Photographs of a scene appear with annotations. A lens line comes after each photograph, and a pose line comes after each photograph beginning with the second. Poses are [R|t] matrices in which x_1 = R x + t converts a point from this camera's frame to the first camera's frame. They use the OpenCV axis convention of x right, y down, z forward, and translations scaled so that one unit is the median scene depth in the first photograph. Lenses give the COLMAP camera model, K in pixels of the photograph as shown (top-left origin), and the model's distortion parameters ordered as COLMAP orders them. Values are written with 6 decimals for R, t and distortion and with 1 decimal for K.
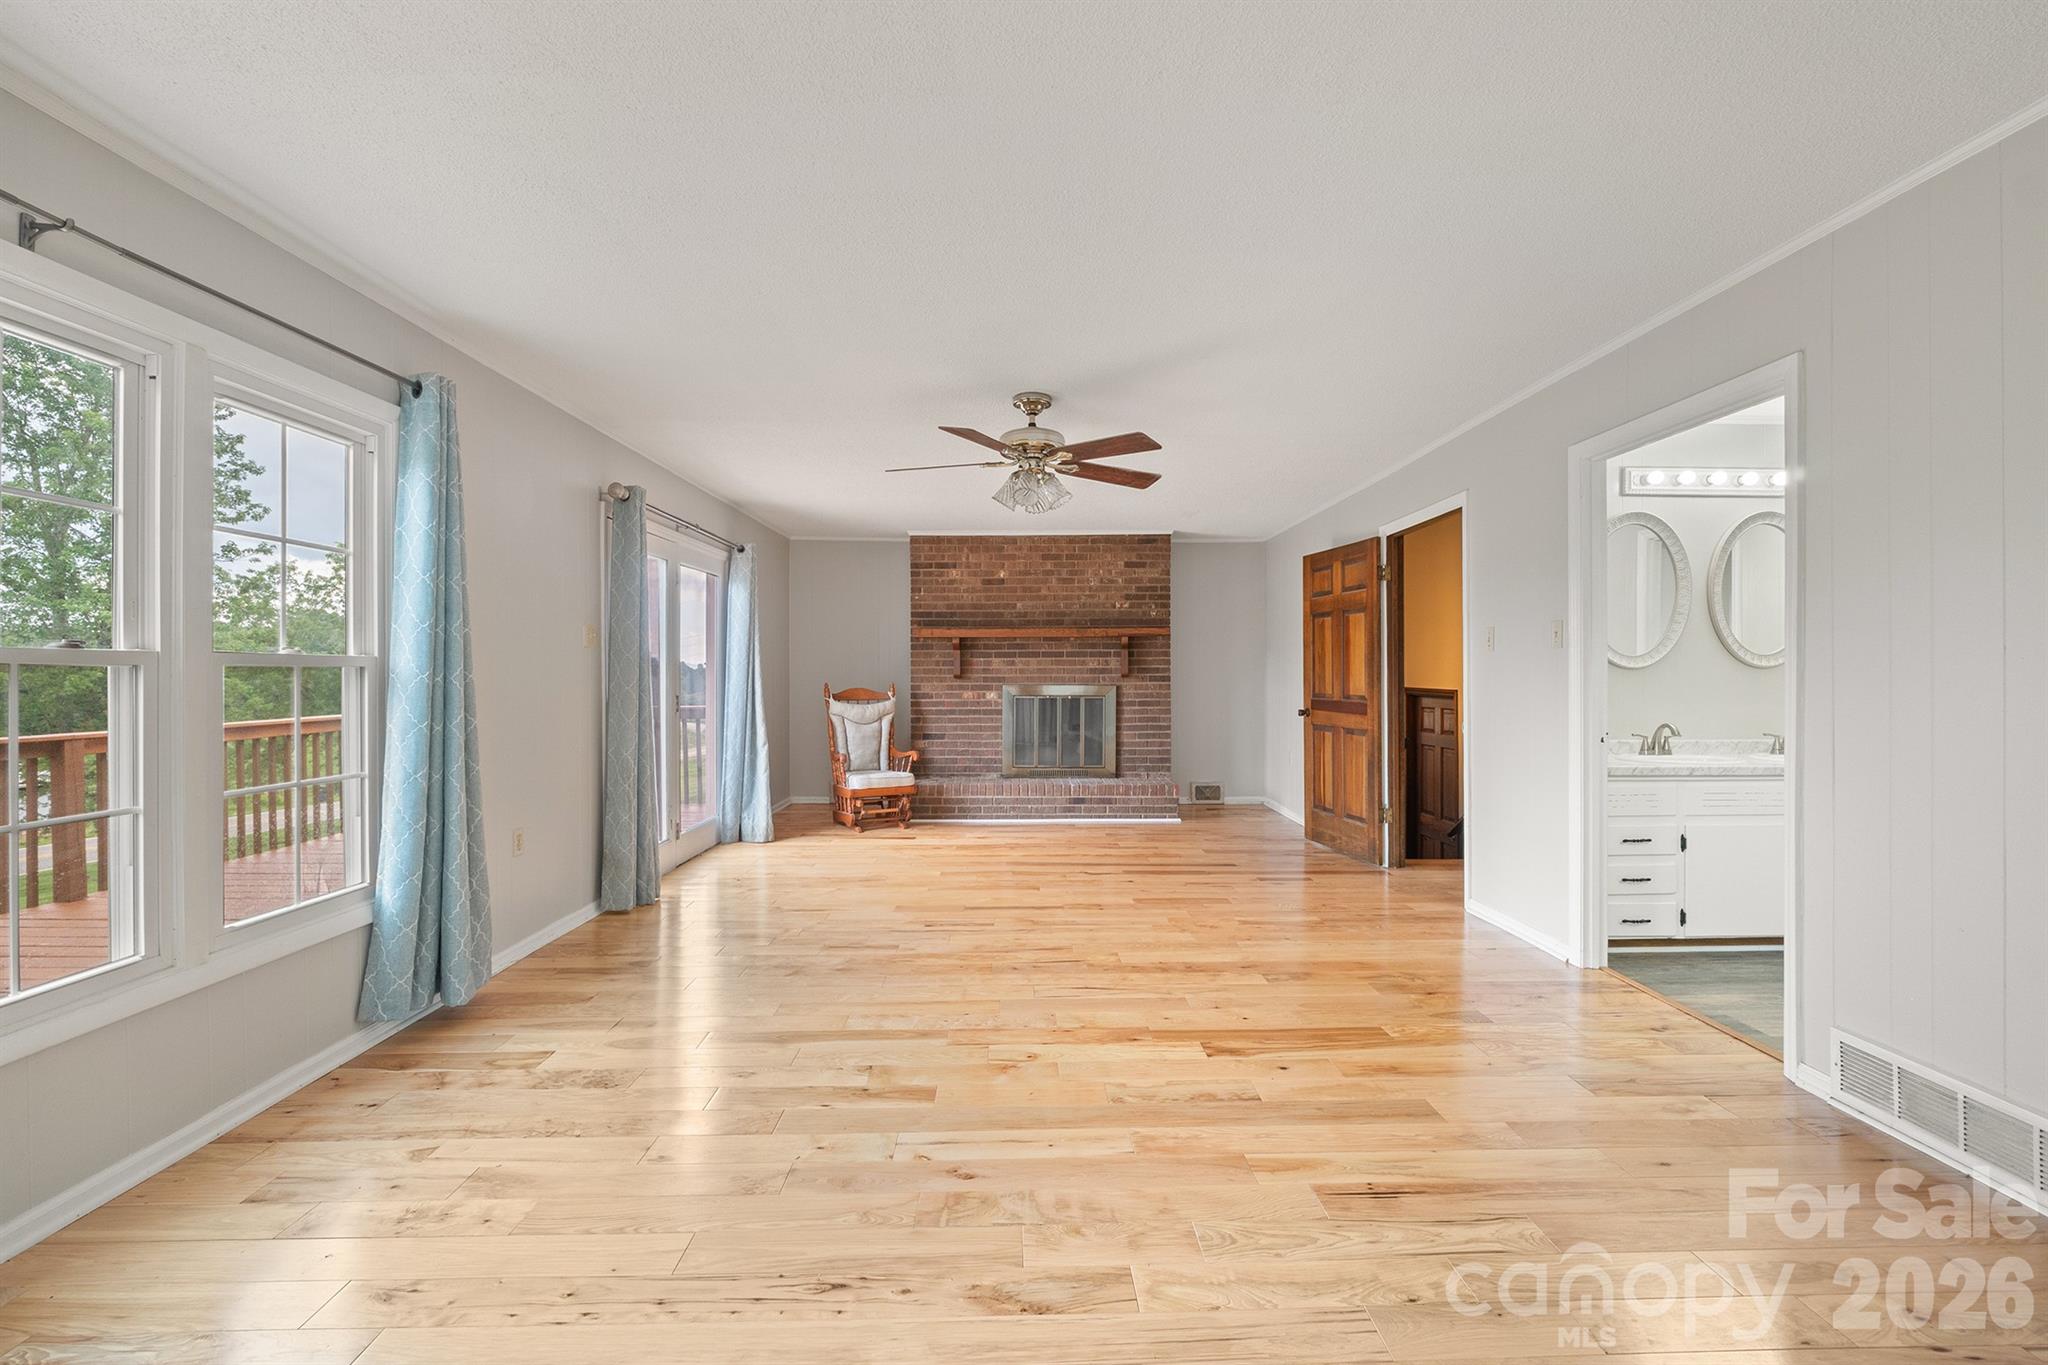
lens RADIAL K [[856.1, 0, 1030.6], [0, 856.1, 679.9], [0, 0, 1]] dist [-0.002564, -0.000174]
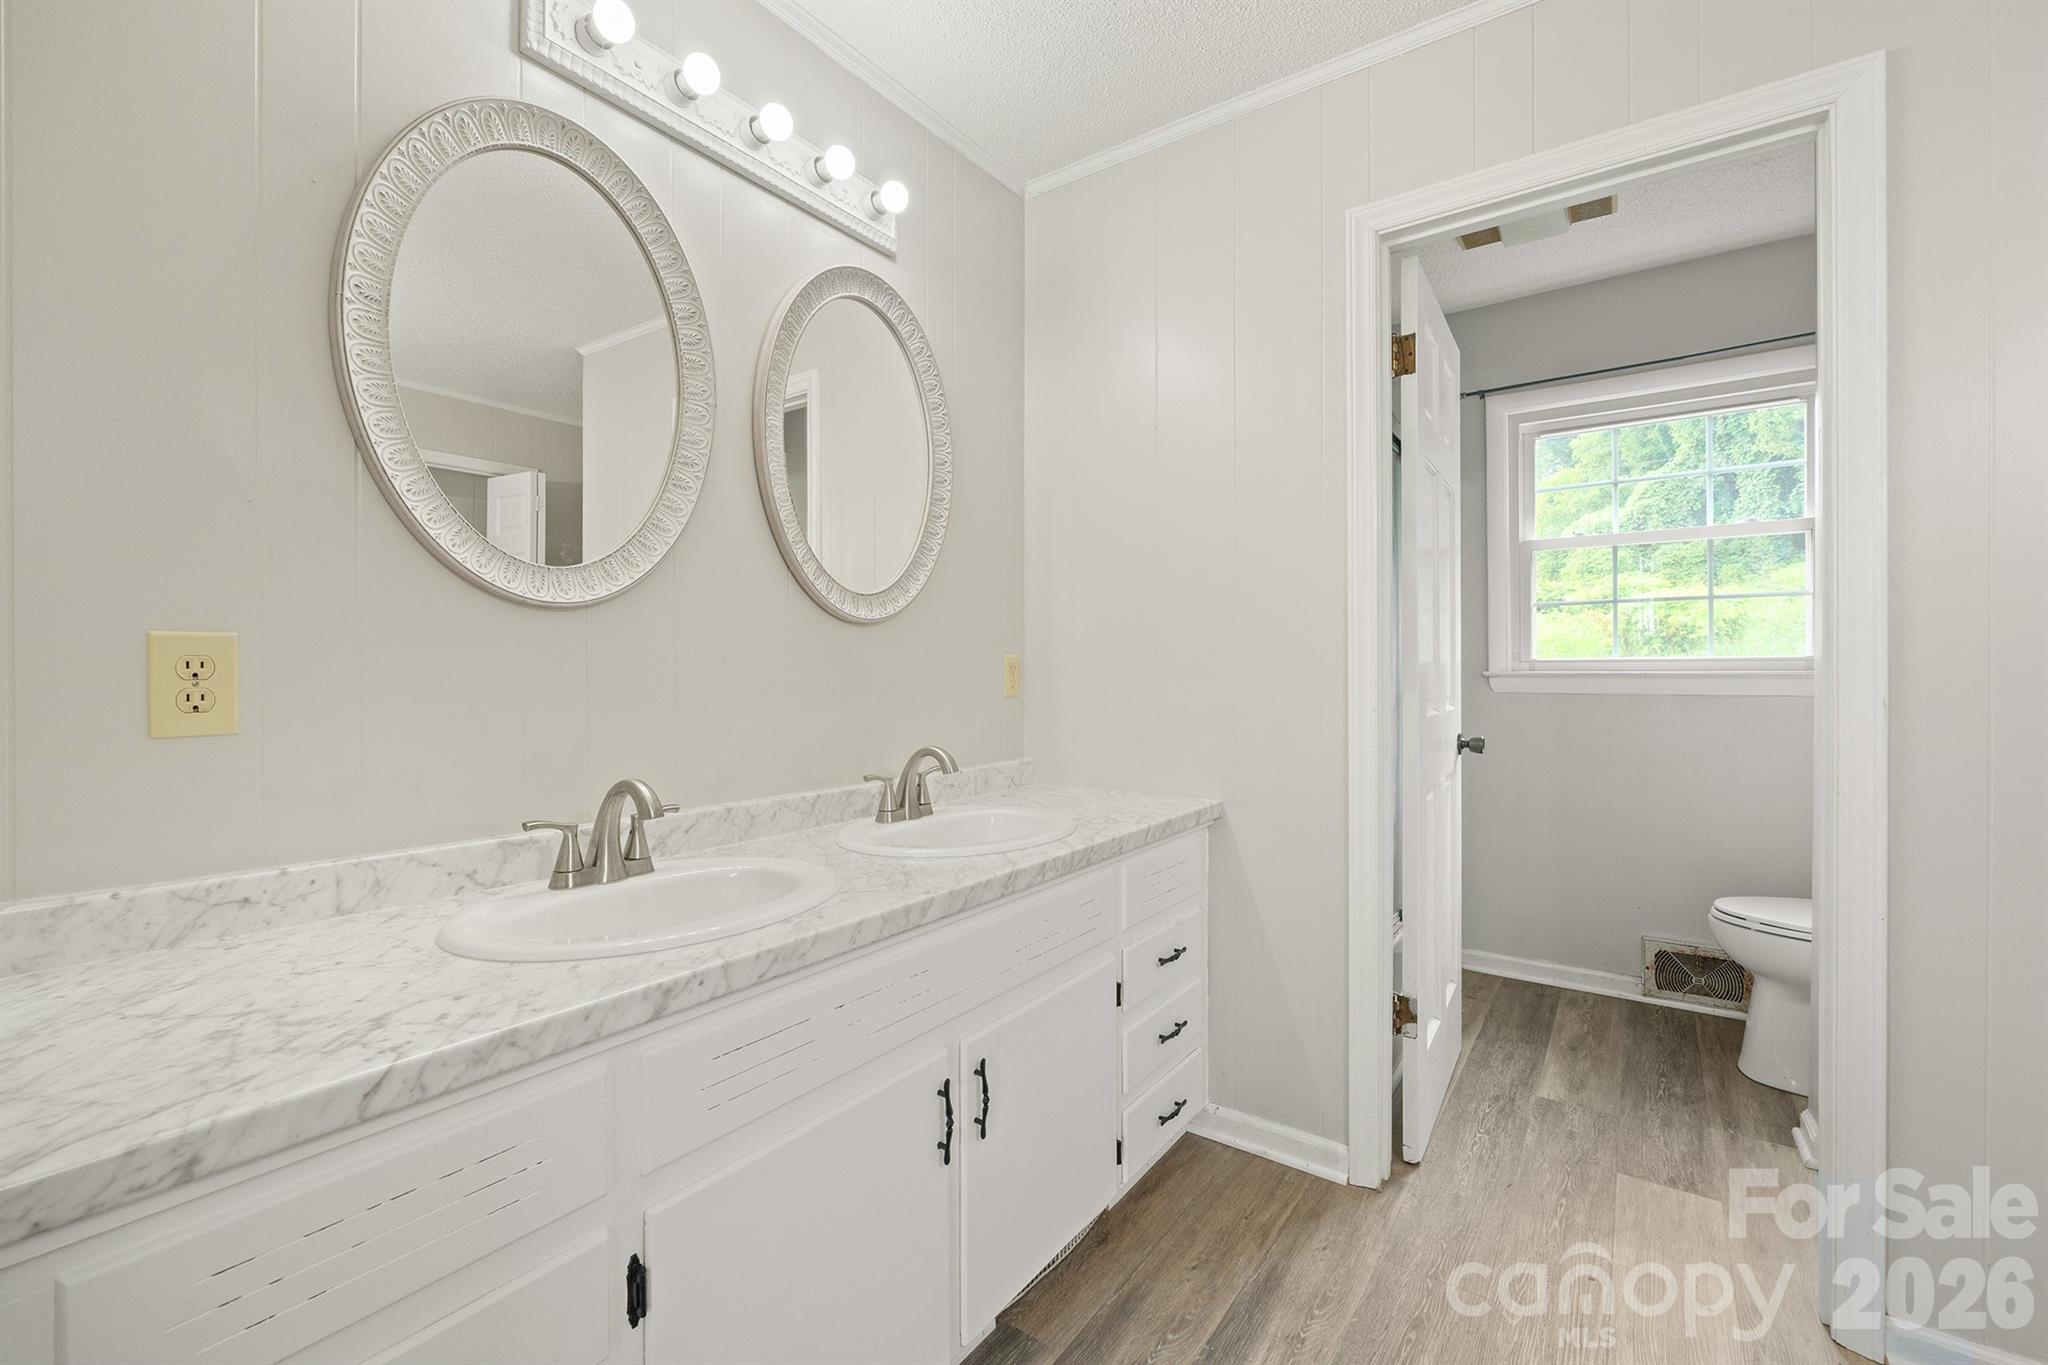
lens RADIAL K [[856.1, 0, 1027.6], [0, 856.1, 669.6], [0, 0, 1]] dist [-0.002564, -0.000174]
pose [[0.598144, -0.003367, 0.801382, 0.555088], [-0.000326, 0.999990, 0.004445, 0.008615], [-0.801389, -0.002920, 0.598137, 0.667315]]
